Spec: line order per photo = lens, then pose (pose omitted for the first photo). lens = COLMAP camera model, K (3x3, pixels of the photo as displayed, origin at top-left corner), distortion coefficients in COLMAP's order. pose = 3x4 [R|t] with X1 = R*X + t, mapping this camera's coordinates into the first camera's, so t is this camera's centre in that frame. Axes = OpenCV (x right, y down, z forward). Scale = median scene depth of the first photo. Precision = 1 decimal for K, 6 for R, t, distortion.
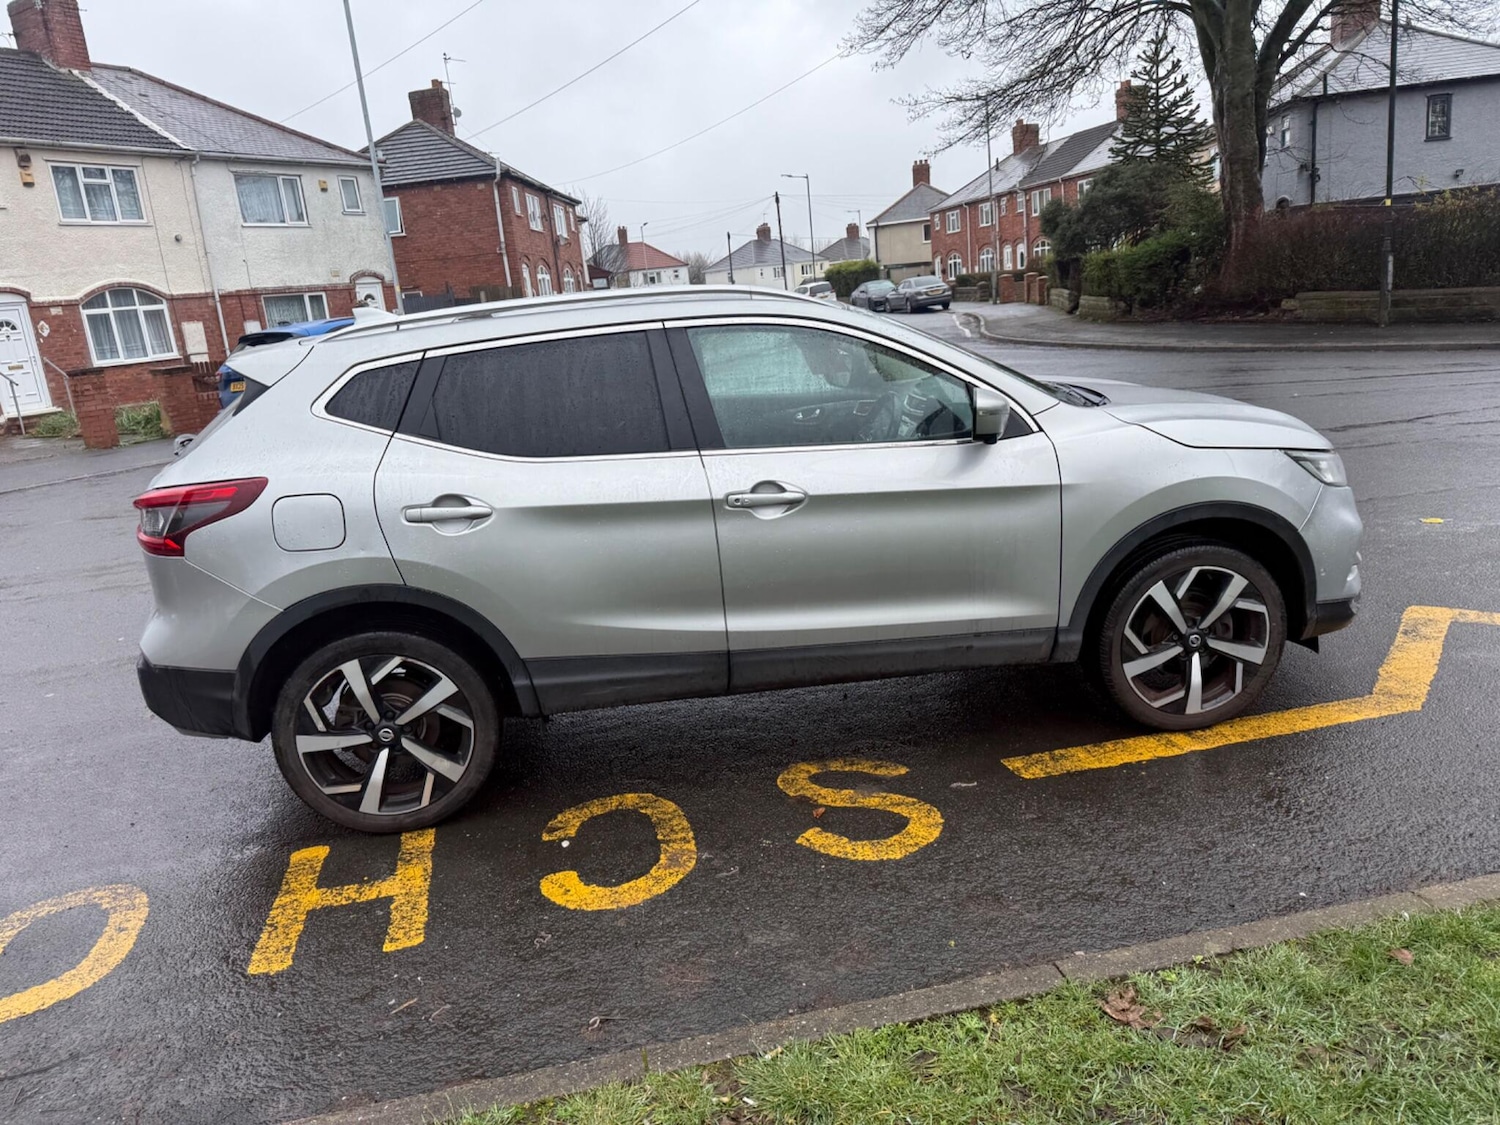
lens RADIAL K [[1066.0, 0, 755.3], [0, 1066.0, 563.4], [0, 0, 1]] dist [0.034909, -0.045693]
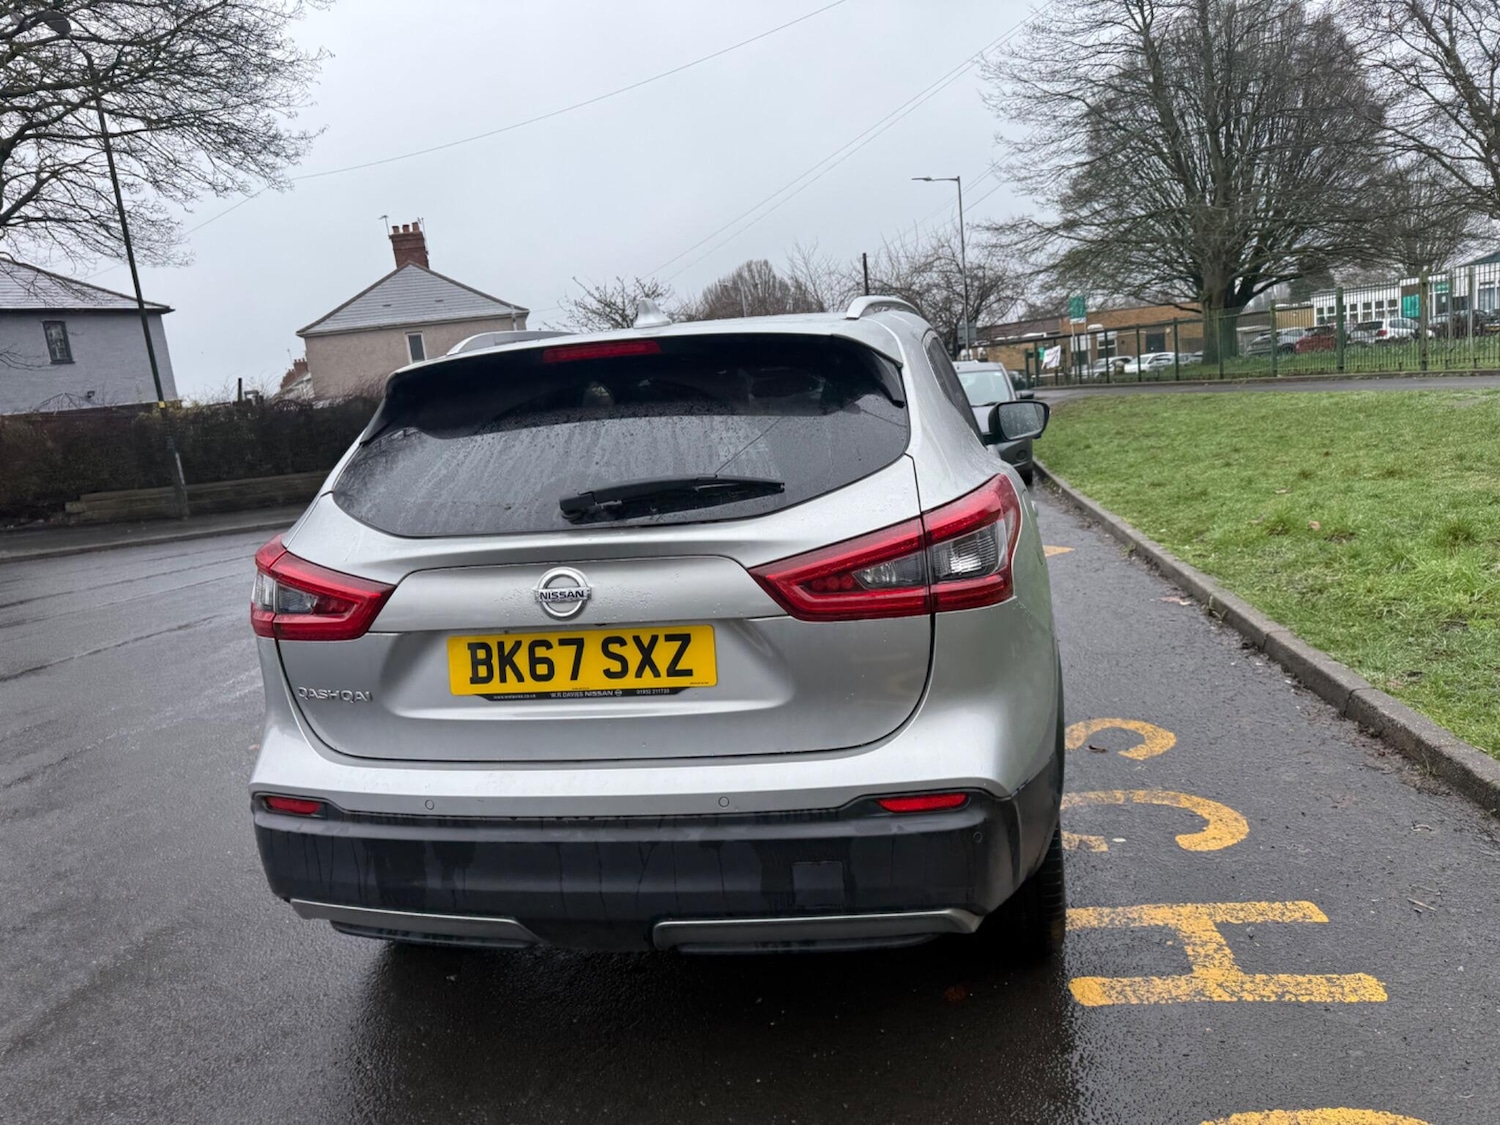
lens RADIAL K [[1066.8, 0, 752.8], [0, 1066.8, 549.6], [0, 0, 1]] dist [0.038924, -0.052511]
pose [[0.331266, -0.094073, 0.938836, -1.016979], [0.304929, 0.952297, -0.012172, -0.061907], [-0.892906, 0.290311, 0.344149, 0.780130]]
